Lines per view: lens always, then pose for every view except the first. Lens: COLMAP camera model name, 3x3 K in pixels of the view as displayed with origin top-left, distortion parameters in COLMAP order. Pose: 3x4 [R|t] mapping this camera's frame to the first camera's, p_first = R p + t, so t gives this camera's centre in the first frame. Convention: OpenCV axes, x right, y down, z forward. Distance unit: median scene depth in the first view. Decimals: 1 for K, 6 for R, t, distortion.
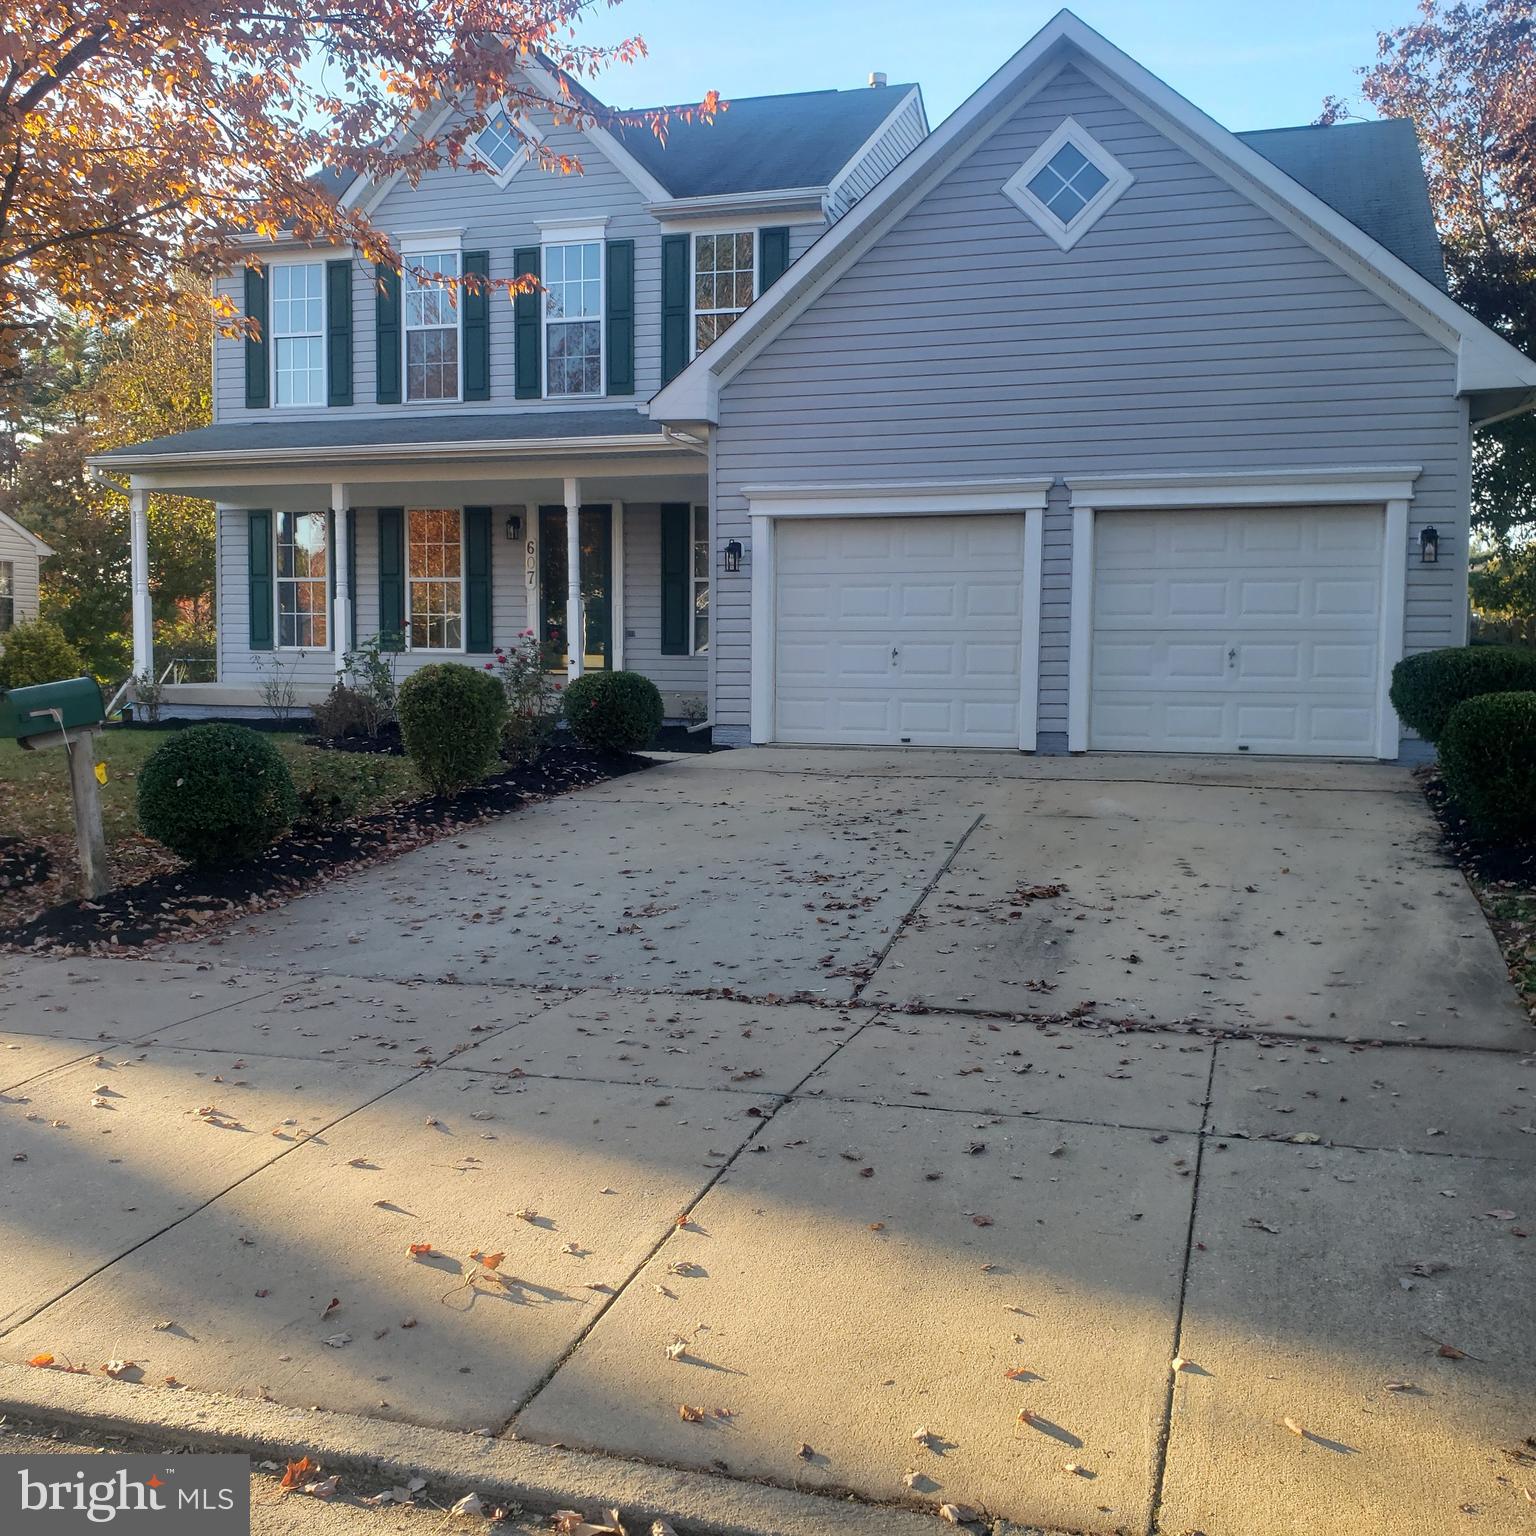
lens RADIAL K [[1578.8, 0, 764.9], [0, 1578.8, 774.8], [0, 0, 1]] dist [0.176171, -0.492001]
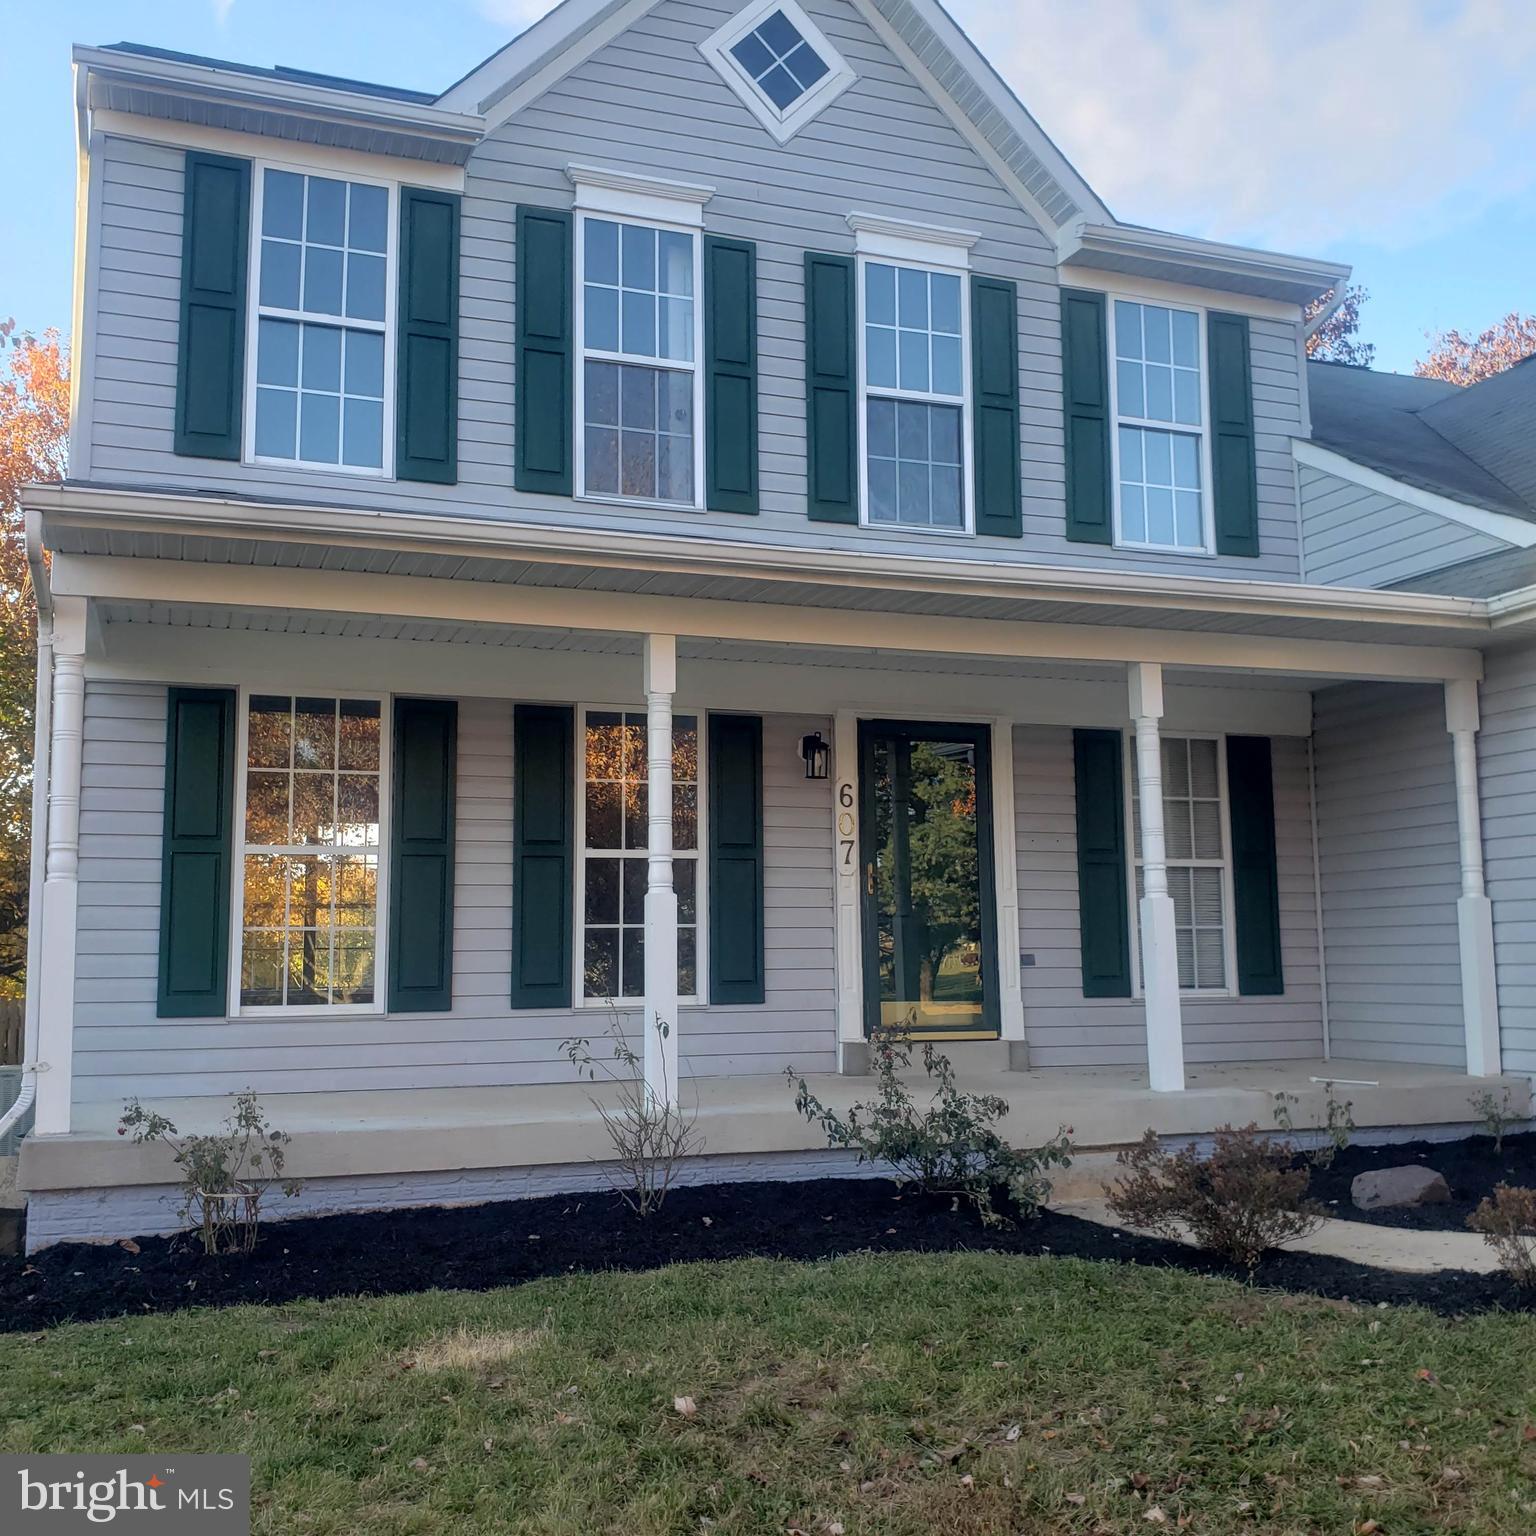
lens RADIAL K [[1578.8, 0, 764.9], [0, 1578.8, 774.8], [0, 0, 1]] dist [0.176171, -0.492001]
pose [[0.792309, 0.055156, 0.607621, -0.692912], [0.060275, 0.983957, -0.167913, -0.093363], [-0.607135, 0.169663, 0.776274, 0.885441]]
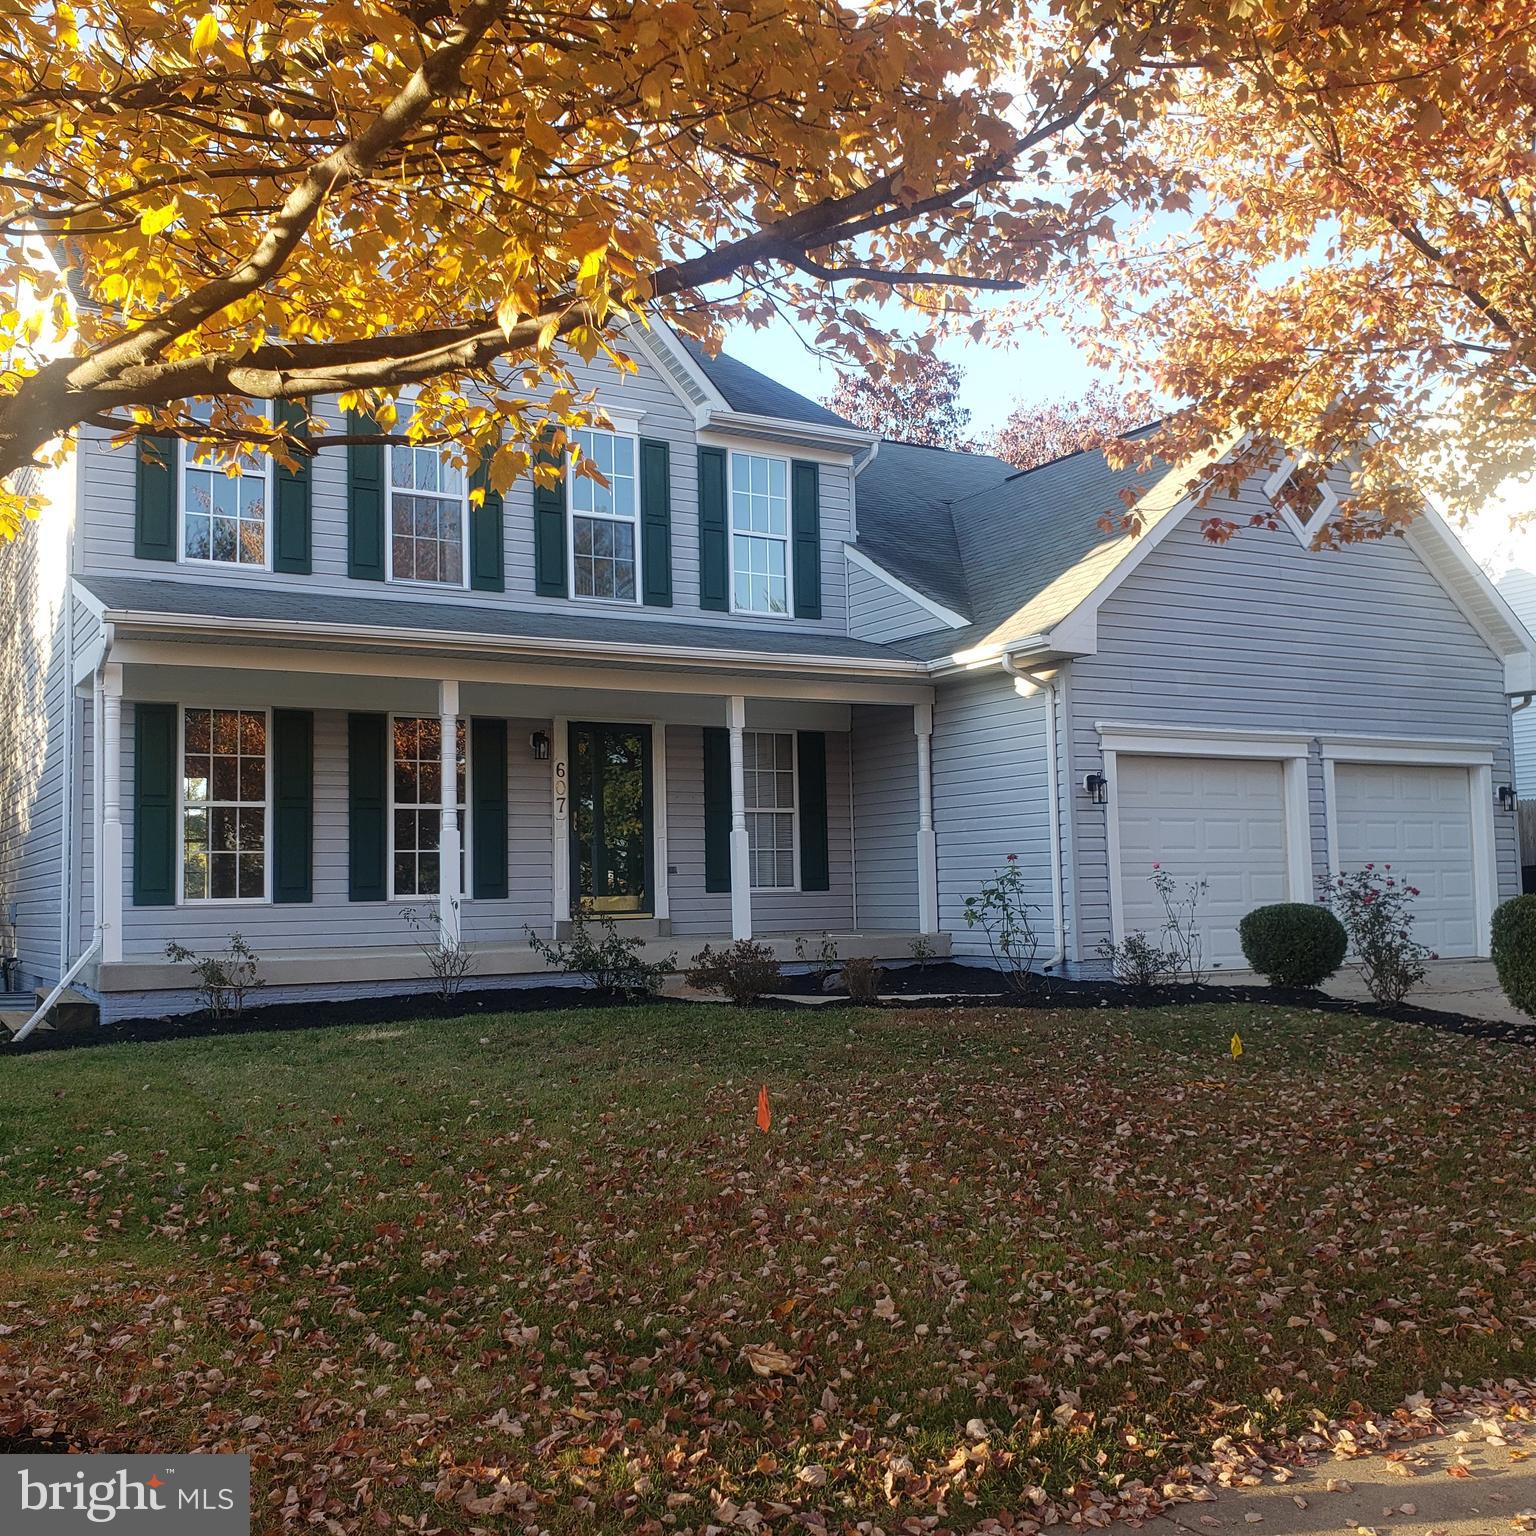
lens RADIAL K [[1577.0, 0, 773.1], [0, 1577.0, 783.7], [0, 0, 1]] dist [0.168535, -0.464180]
pose [[0.669359, 0.030412, 0.742316, -0.988418], [0.078741, 0.990630, -0.111587, -0.049858], [-0.738754, 0.133143, 0.660693, 0.534637]]
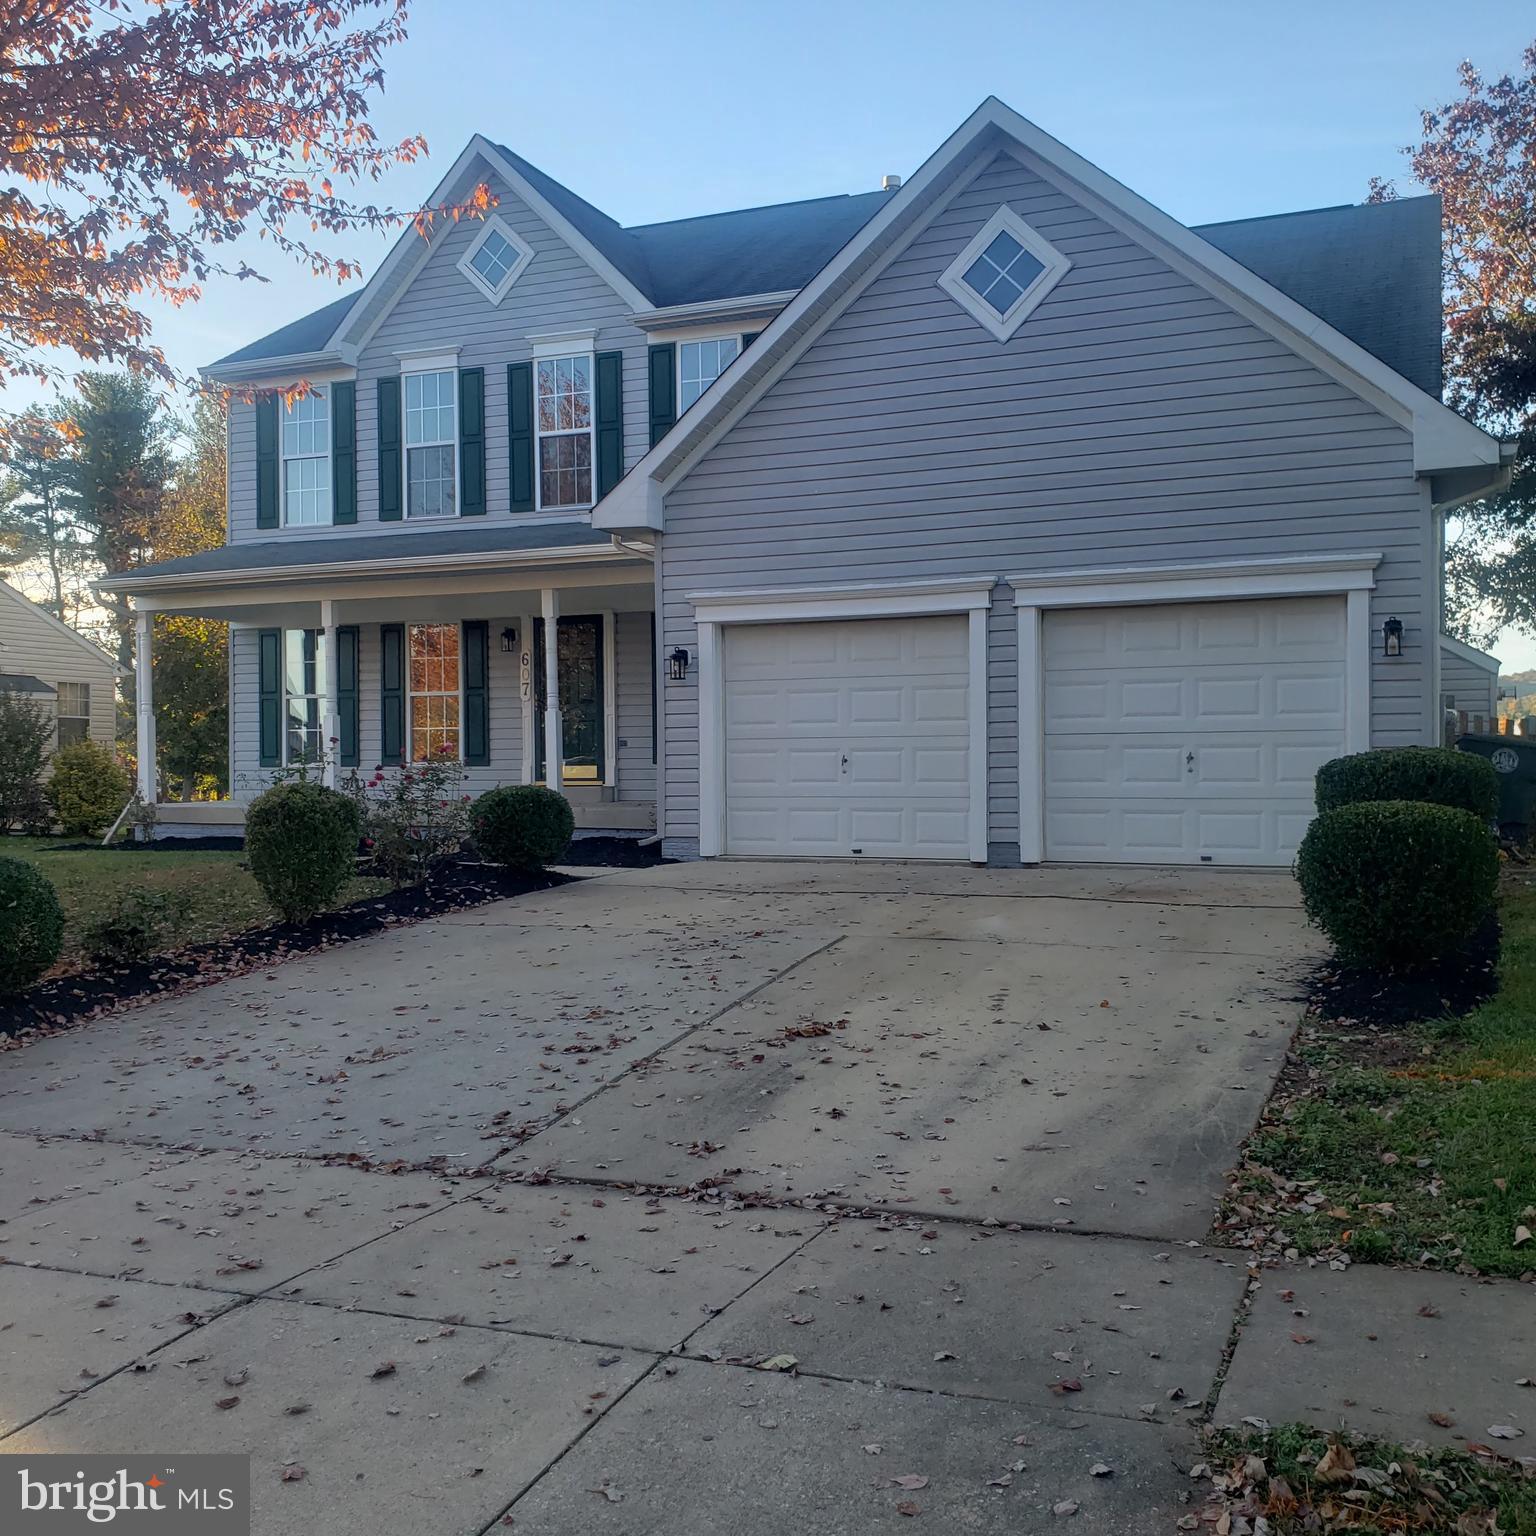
lens RADIAL K [[1577.0, 0, 773.1], [0, 1577.0, 783.7], [0, 0, 1]] dist [0.168535, -0.464180]
pose [[0.995685, -0.015198, -0.091541, 0.137839], [0.009770, 0.998183, -0.059458, -0.007589], [0.092279, 0.058307, 0.994025, 0.053470]]
